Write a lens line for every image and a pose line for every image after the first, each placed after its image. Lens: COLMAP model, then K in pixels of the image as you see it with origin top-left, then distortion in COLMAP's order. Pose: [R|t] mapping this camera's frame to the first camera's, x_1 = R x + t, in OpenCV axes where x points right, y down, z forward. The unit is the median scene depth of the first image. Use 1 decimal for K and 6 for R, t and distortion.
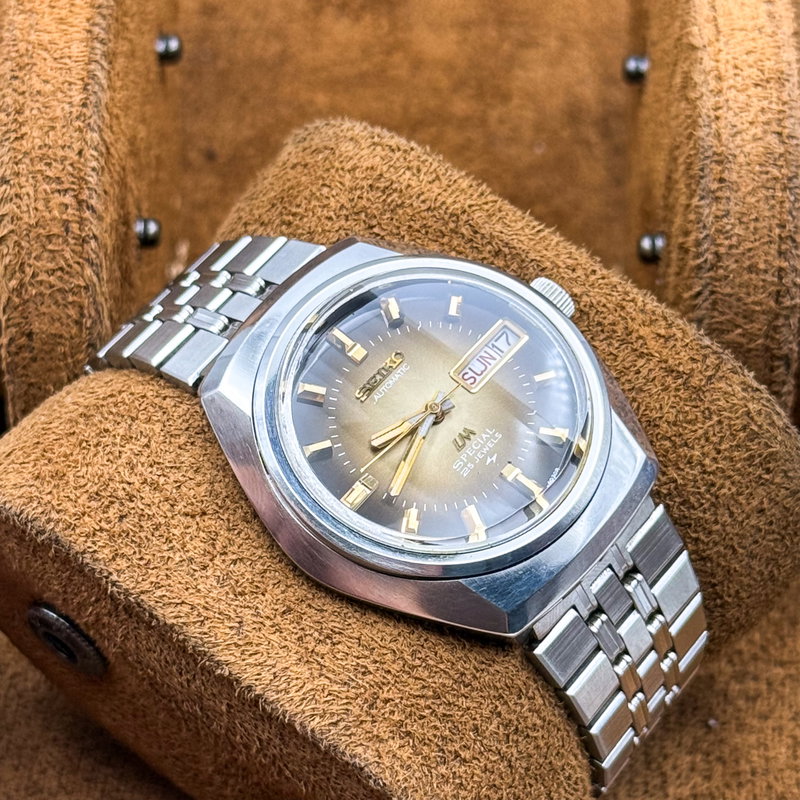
lens RADIAL K [[2691.5, 0, 400.0], [0, 2691.5, 400.0], [0, 0, 1]] dist [0.004269, -0.375231]
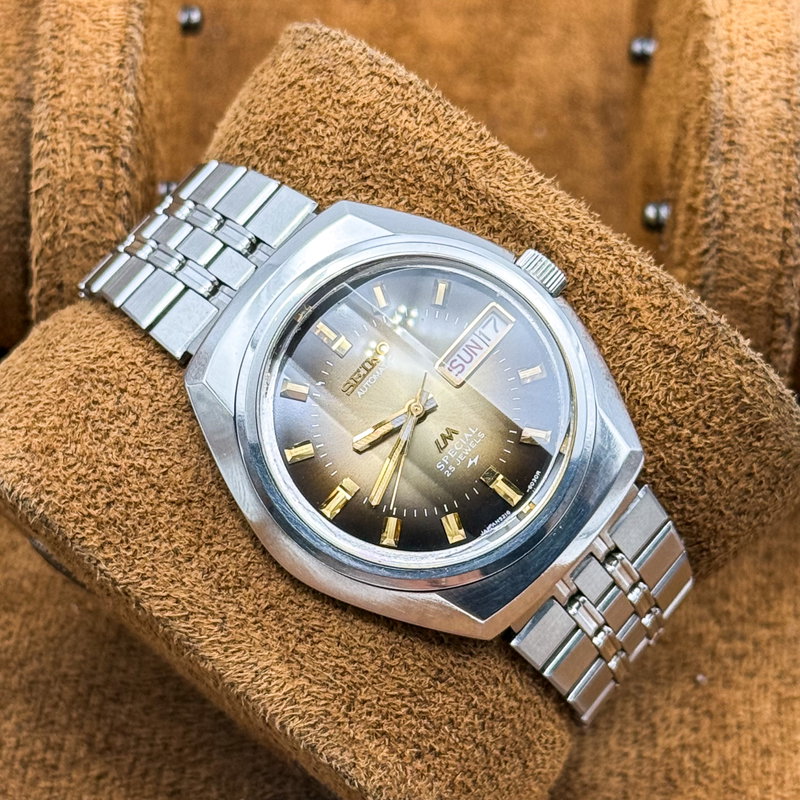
lens RADIAL K [[2691.5, 0, 400.0], [0, 2691.5, 400.0], [0, 0, 1]] dist [0.004269, -0.375231]
pose [[0.998493, 0.022397, -0.050105, 0.055282], [-0.006354, 0.953981, 0.299799, -0.293903], [0.054514, -0.299029, 0.952686, 0.048816]]
